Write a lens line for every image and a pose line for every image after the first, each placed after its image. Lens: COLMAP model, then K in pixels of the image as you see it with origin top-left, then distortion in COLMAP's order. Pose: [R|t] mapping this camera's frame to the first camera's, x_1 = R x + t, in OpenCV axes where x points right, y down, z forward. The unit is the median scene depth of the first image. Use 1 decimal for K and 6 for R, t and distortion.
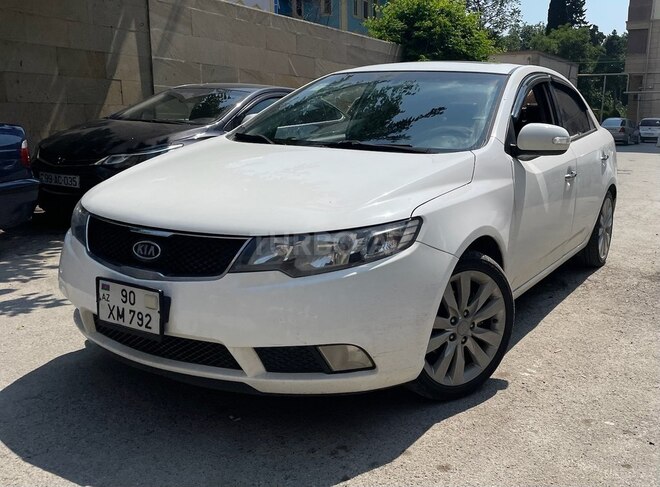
lens RADIAL K [[618.8, 0, 414.7], [0, 618.8, 270.6], [0, 0, 1]] dist [0.089868, -0.120650]
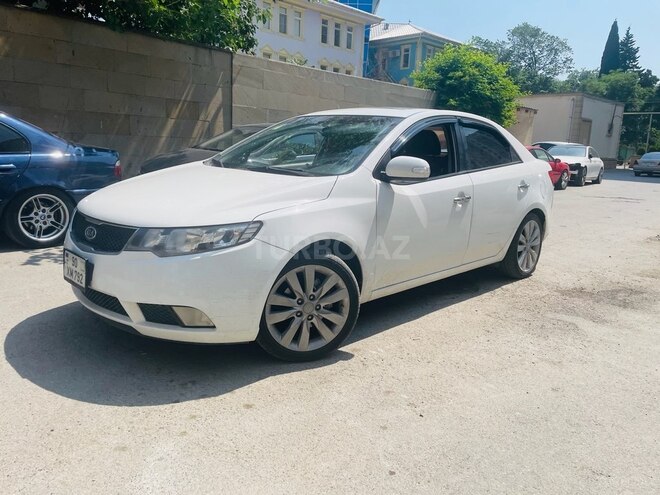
lens RADIAL K [[501.1, 0, 330.0], [0, 501.1, 247.5], [0, 0, 1]] dist [0.084517, -0.108011]
pose [[0.955507, 0.070720, -0.286364, 0.373048], [-0.083945, 0.995885, -0.034156, -0.002864], [0.282770, 0.056675, 0.957512, -0.014686]]
